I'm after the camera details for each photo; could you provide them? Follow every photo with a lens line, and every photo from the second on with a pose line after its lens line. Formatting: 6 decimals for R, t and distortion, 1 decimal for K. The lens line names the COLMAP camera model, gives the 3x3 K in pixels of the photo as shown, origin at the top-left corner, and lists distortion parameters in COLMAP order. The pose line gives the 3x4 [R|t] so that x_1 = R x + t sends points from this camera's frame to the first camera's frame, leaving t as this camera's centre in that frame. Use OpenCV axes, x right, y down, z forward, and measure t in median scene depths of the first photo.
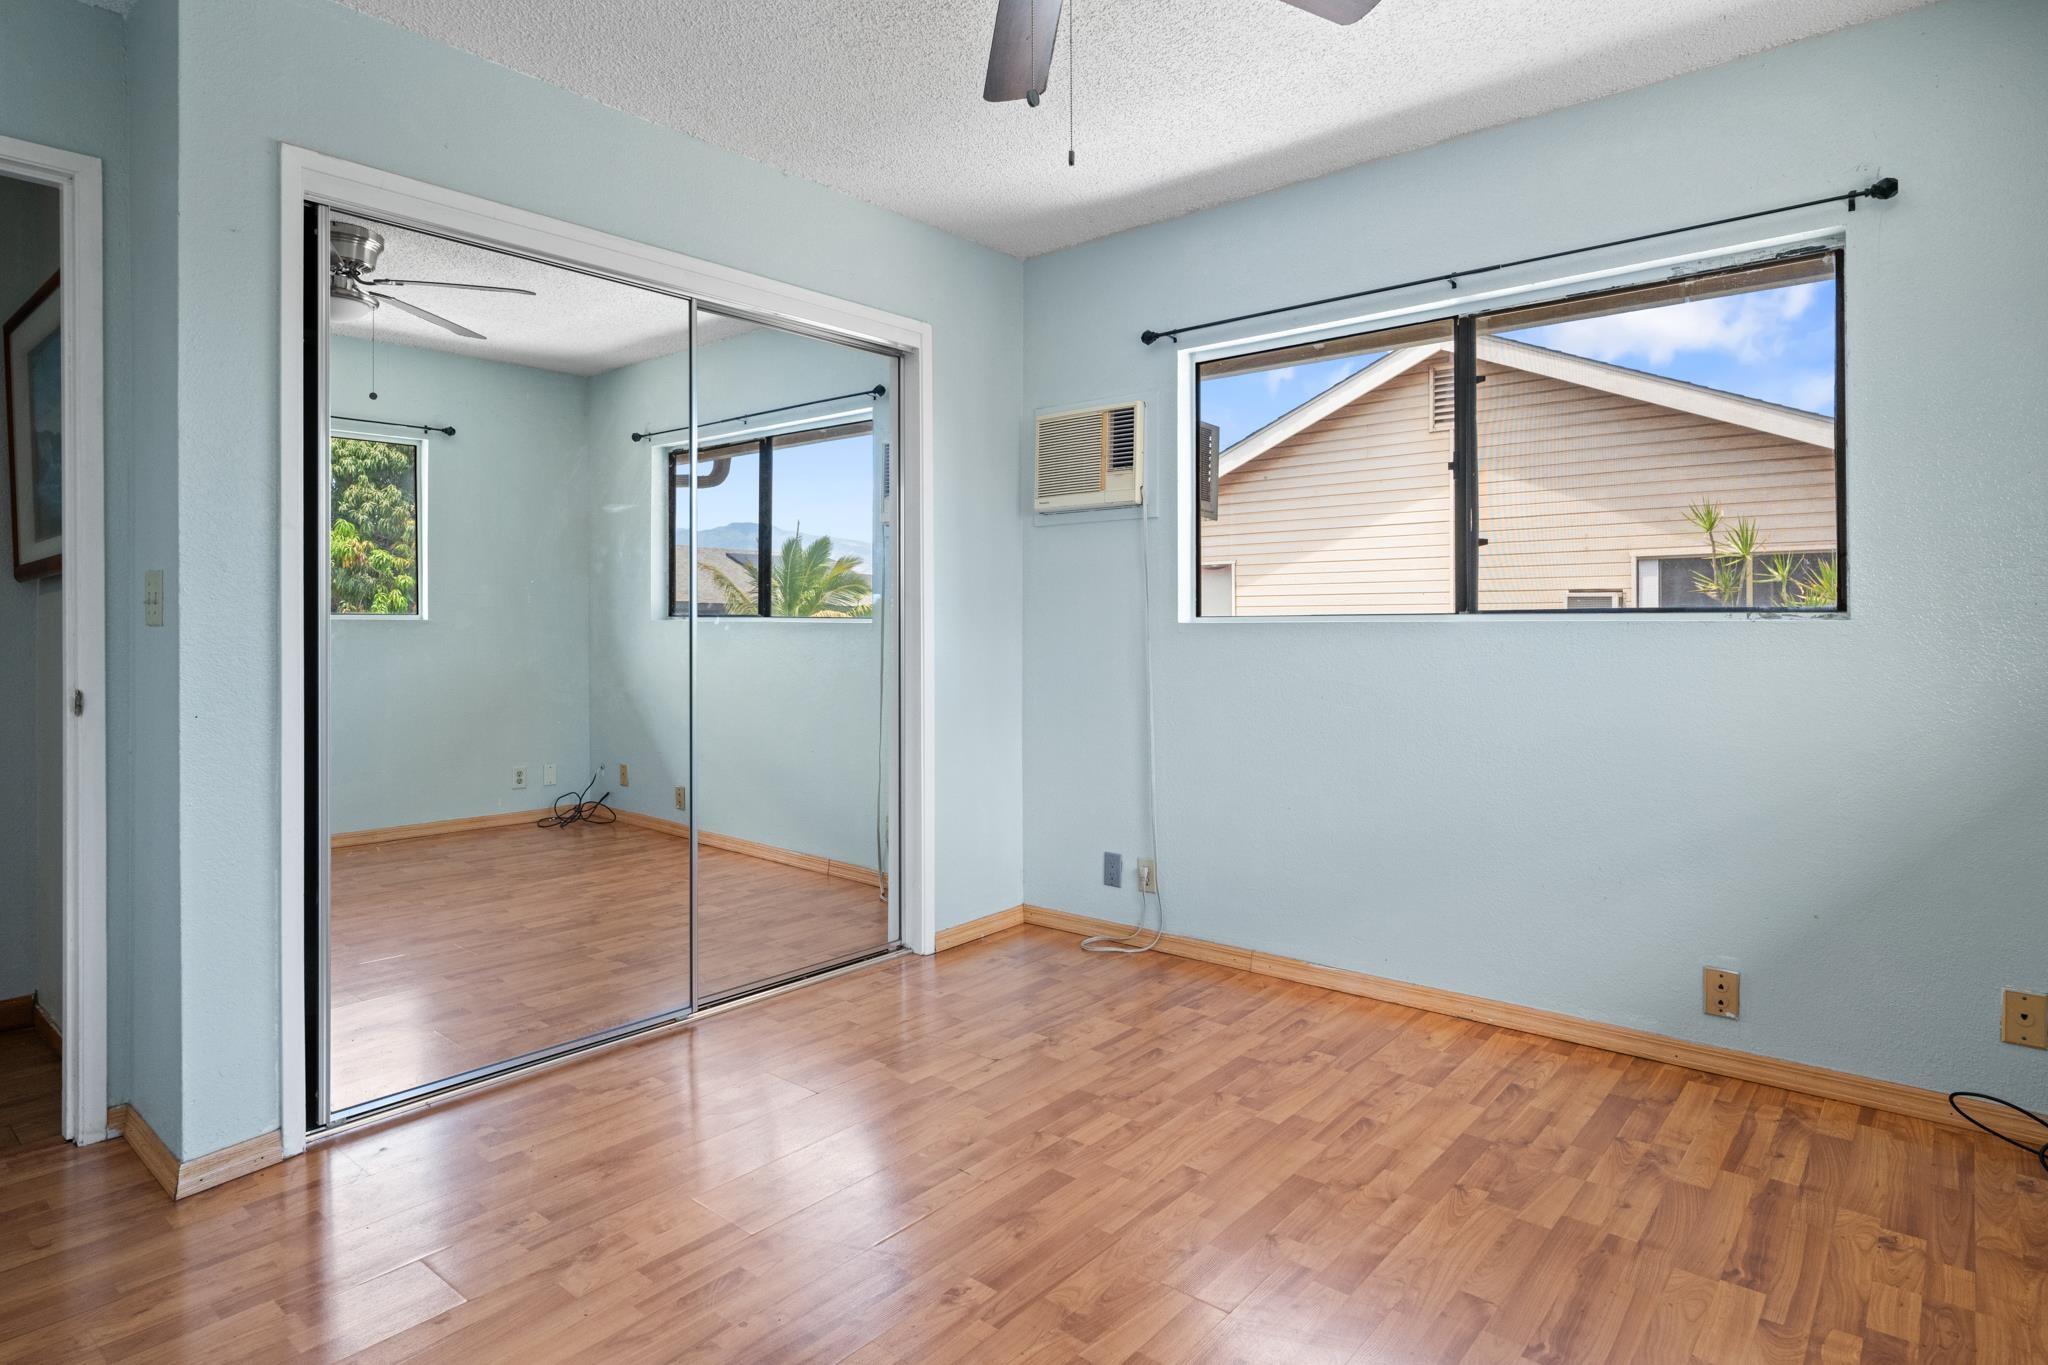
lens RADIAL K [[1121.8, 0, 1022.9], [0, 1121.8, 624.6], [0, 0, 1]] dist [-0.000609, 0.001054]
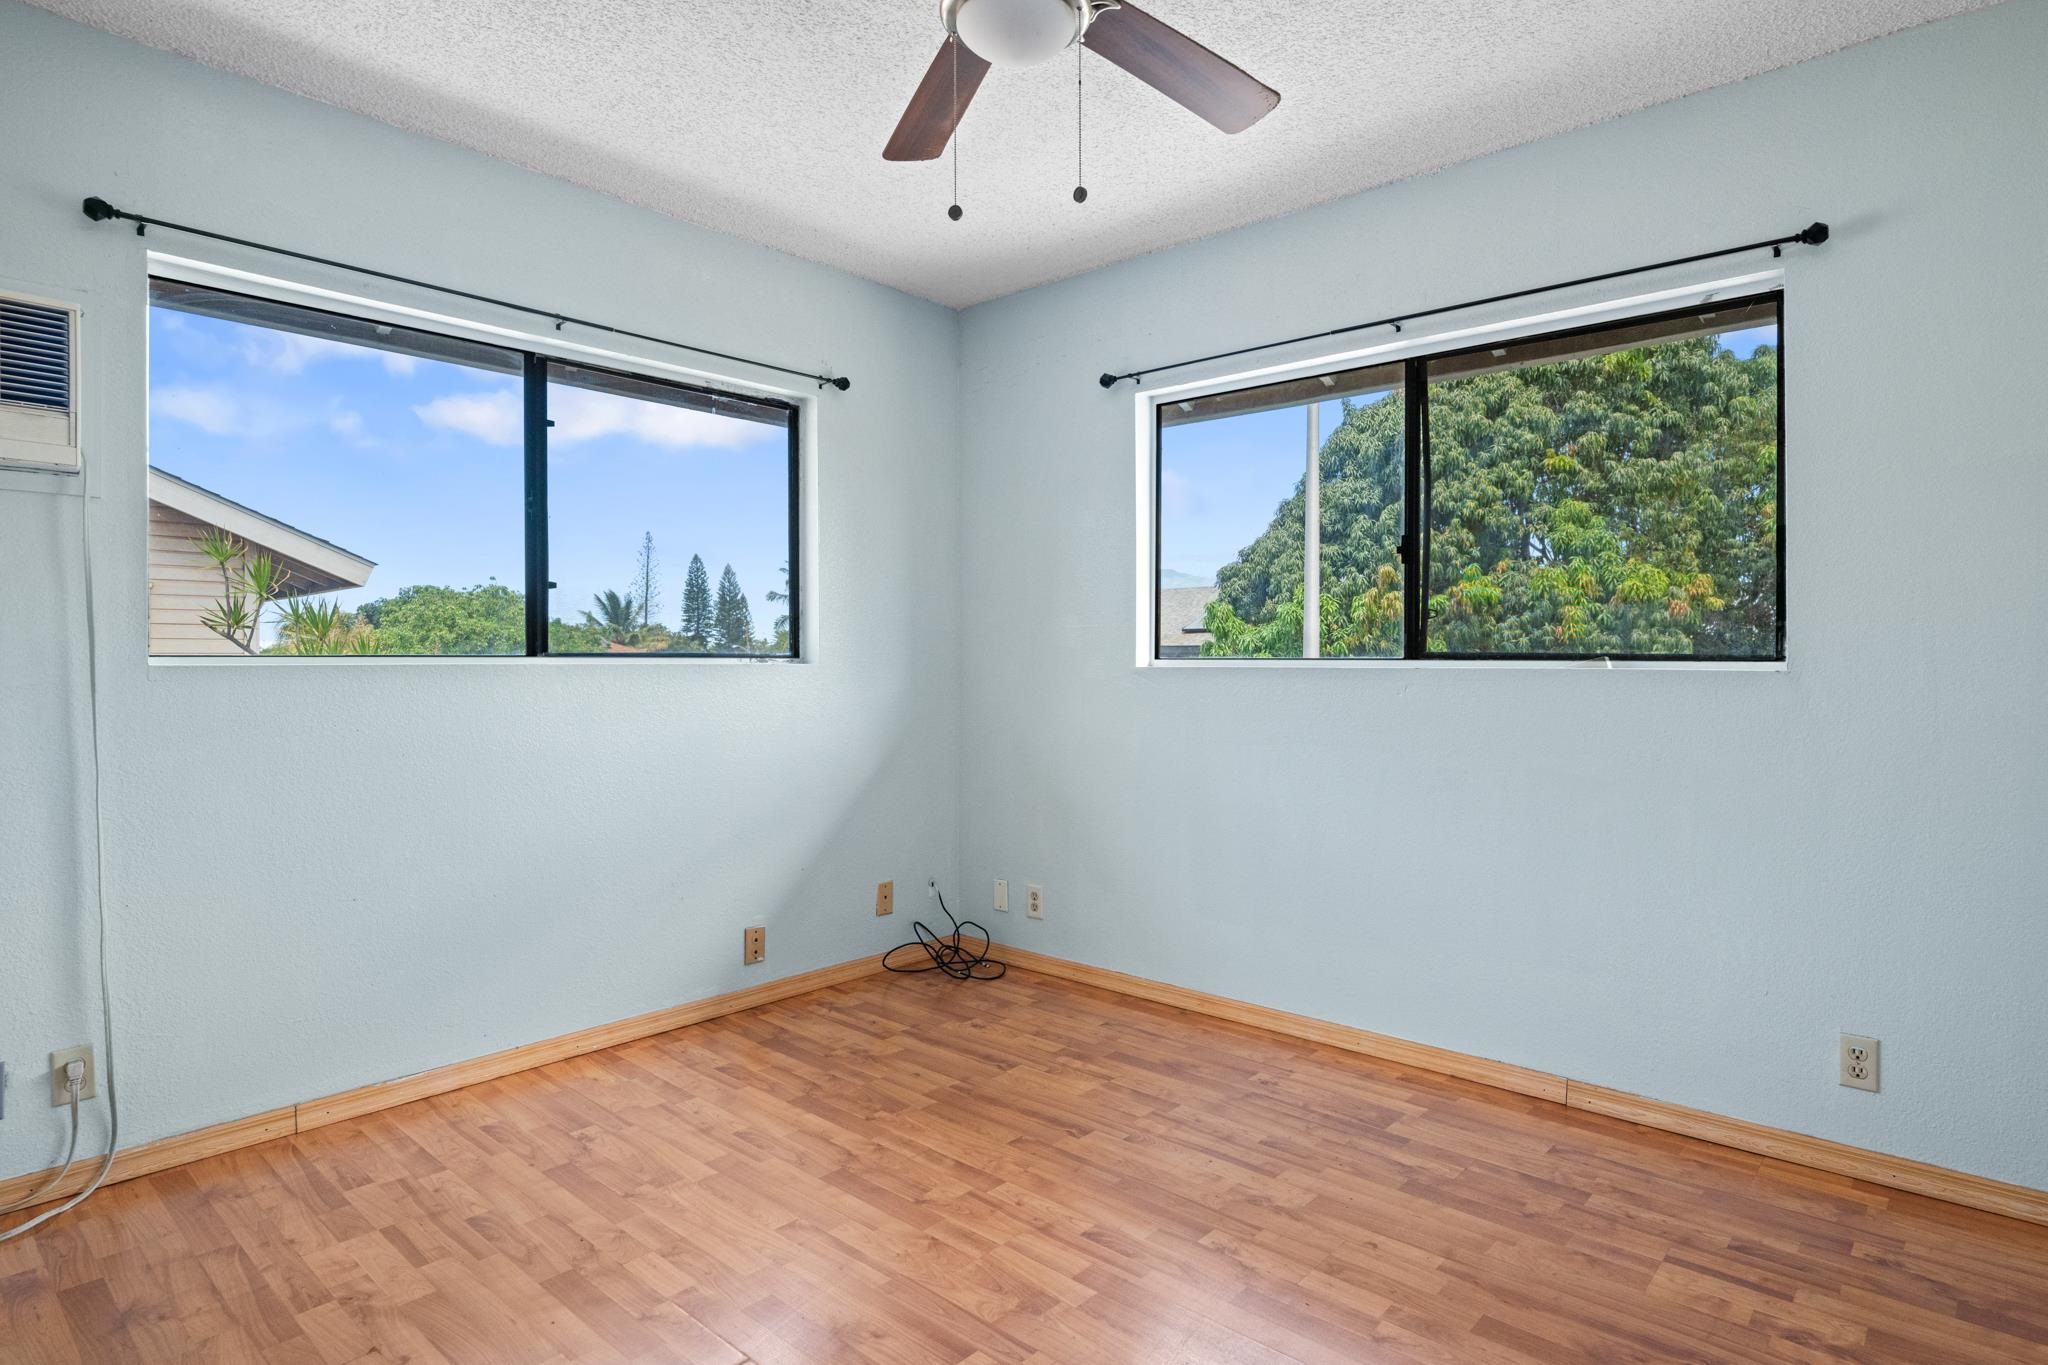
lens RADIAL K [[1102.0, 0, 1050.2], [0, 1102.0, 664.1], [0, 0, 1]] dist [-0.000559, -0.000328]
pose [[0.020578, -0.000970, 0.999788, -0.685527], [-0.000377, 0.999999, 0.000978, -0.004891], [-0.999788, -0.000397, 0.020577, 0.637897]]
